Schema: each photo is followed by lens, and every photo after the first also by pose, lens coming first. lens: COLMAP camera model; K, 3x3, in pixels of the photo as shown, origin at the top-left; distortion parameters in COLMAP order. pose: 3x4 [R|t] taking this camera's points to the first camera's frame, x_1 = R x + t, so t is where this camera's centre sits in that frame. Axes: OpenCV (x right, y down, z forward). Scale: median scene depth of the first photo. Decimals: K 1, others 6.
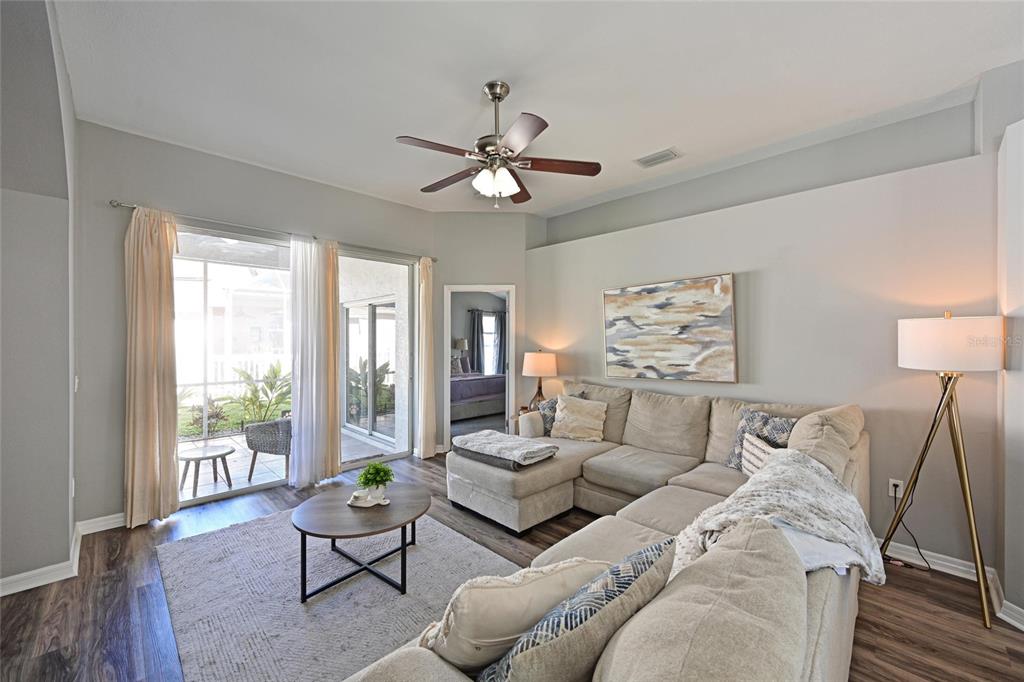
lens RADIAL K [[406.7, 0, 513.0], [0, 406.7, 340.9], [0, 0, 1]] dist [0.002453, 0.000035]
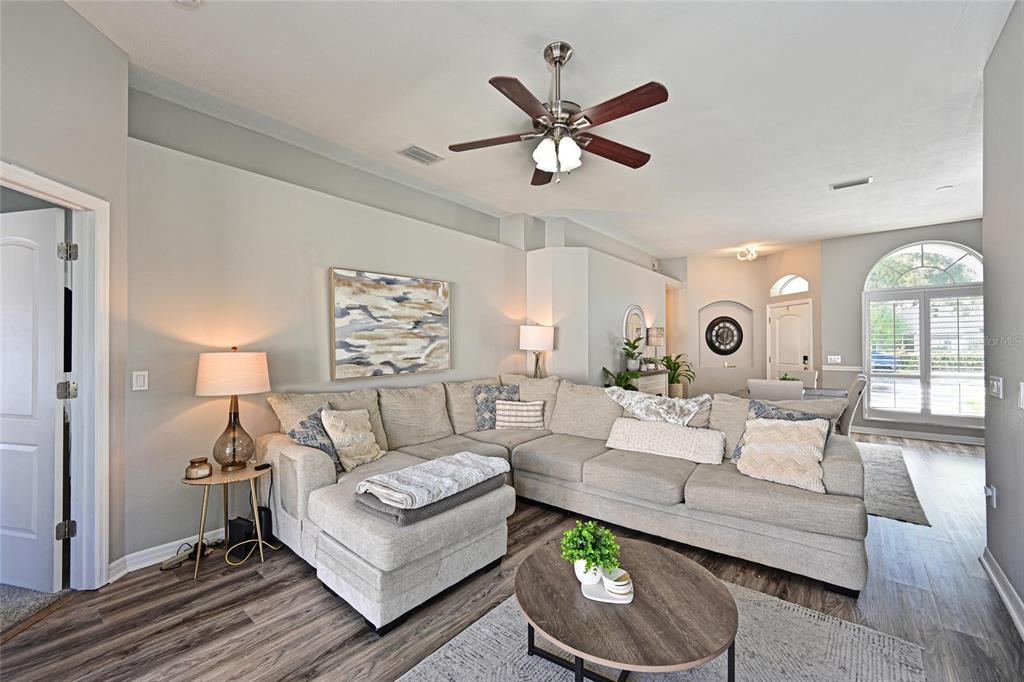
lens RADIAL K [[406.7, 0, 518.1], [0, 406.7, 345.9], [0, 0, 1]] dist [0.002453, 0.000035]
pose [[-0.100087, -0.004424, 0.994969, -0.635238], [0.001573, 0.999988, 0.004605, 0.022213], [-0.994977, 0.002026, -0.100079, 0.801576]]
